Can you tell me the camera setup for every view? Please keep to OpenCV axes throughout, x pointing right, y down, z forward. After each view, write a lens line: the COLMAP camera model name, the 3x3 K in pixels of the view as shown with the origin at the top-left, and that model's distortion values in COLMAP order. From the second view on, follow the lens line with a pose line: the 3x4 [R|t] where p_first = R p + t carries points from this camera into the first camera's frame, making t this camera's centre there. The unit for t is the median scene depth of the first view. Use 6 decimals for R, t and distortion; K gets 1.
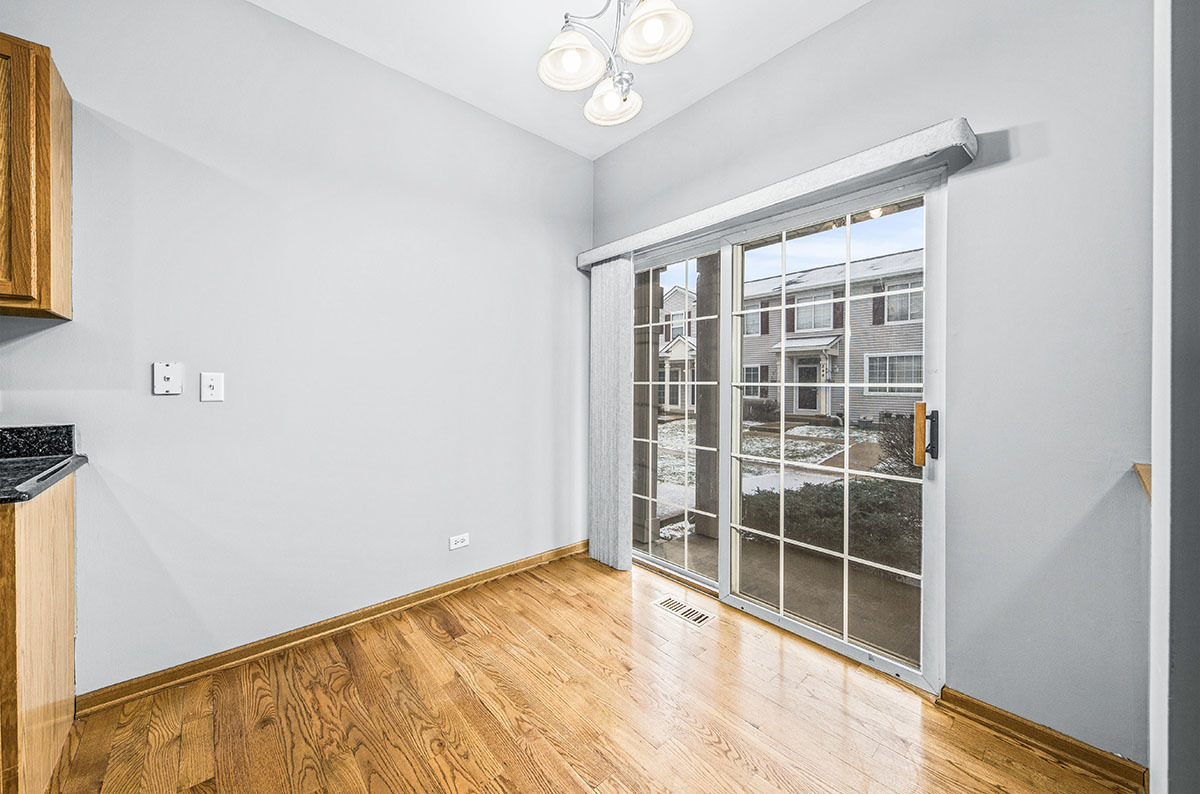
lens RADIAL K [[438.0, 0, 573.4], [0, 438.0, 385.6], [0, 0, 1]] dist [0.018685, 0.000038]
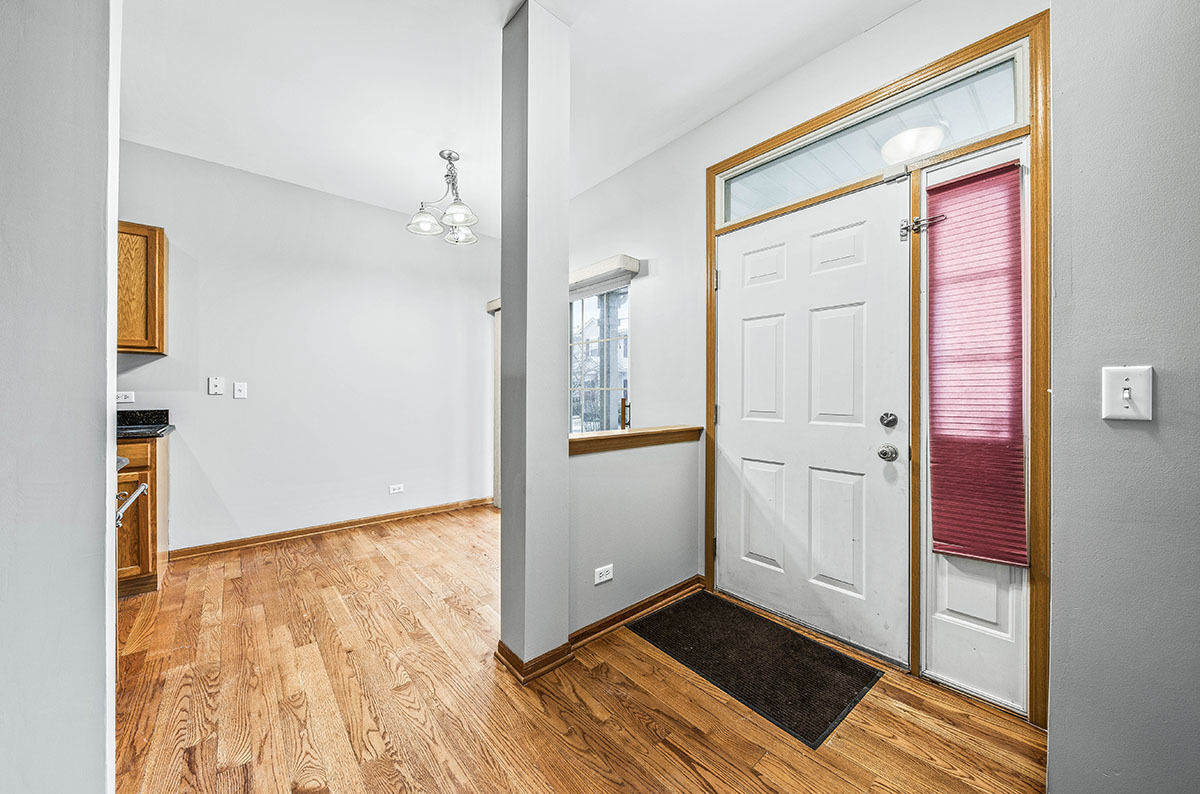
lens RADIAL K [[438.0, 0, 603.7], [0, 438.0, 390.9], [0, 0, 1]] dist [0.018685, 0.000038]
pose [[0.999985, -0.002084, 0.005110, 0.702152], [0.002141, 0.999936, -0.011140, 0.029644], [-0.005087, 0.011150, 0.999925, -0.871184]]
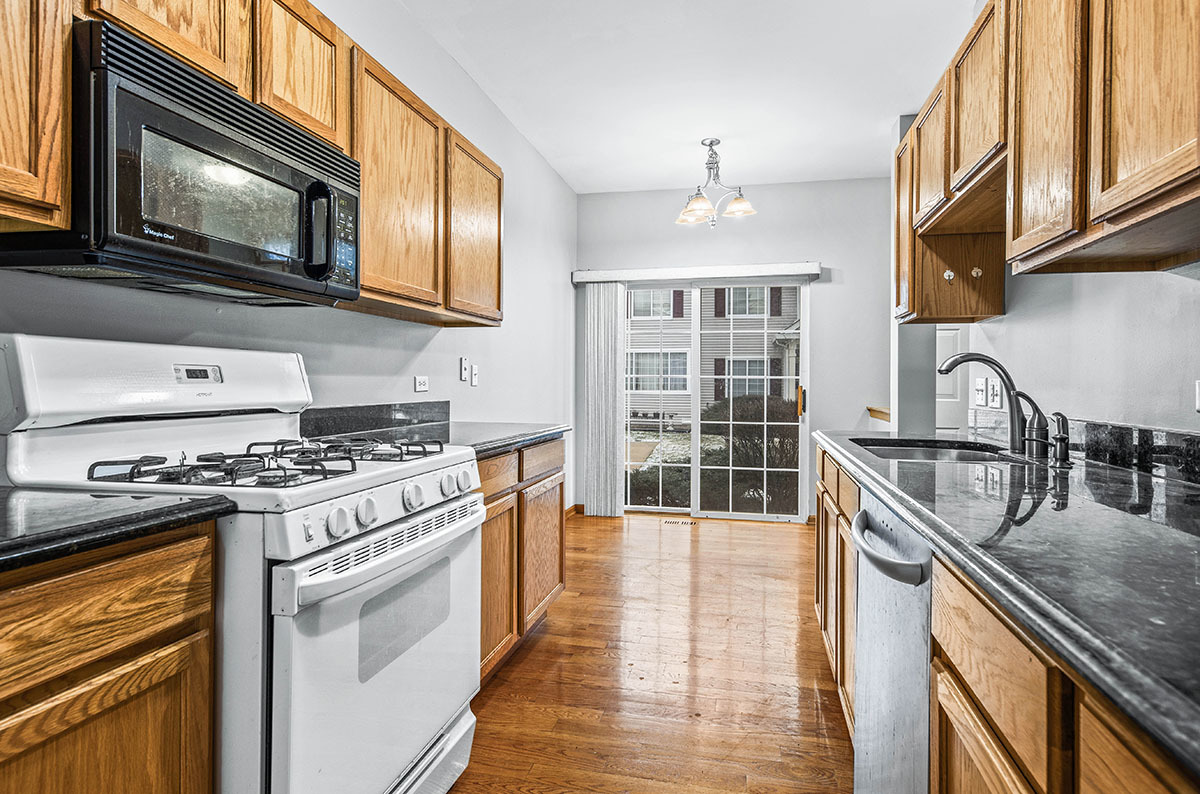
lens RADIAL K [[653.7, 0, 603.0], [0, 653.7, 385.3], [0, 0, 1]] dist [-0.002982, -0.000335]
pose [[0.802452, 0.000550, 0.596717, -1.867606], [-0.001285, 0.999999, 0.000806, 0.034809], [-0.596716, -0.001413, 0.802451, -0.951129]]
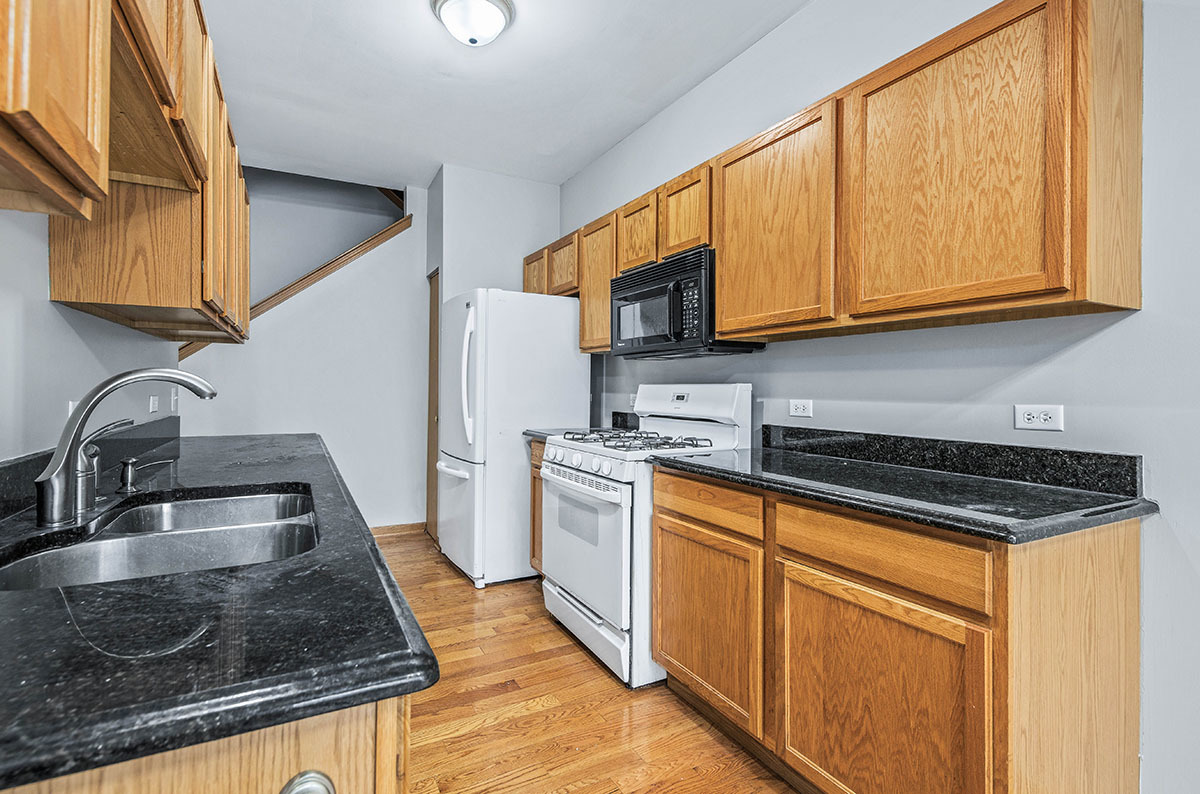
lens RADIAL K [[553.4, 0, 593.2], [0, 553.4, 386.8], [0, 0, 1]] dist [0.003499, 0.000265]
pose [[-0.219985, -0.006613, -0.975481, -0.057580], [-0.016682, 0.999856, -0.003016, -0.005224], [0.975361, 0.015609, -0.220064, 0.321683]]
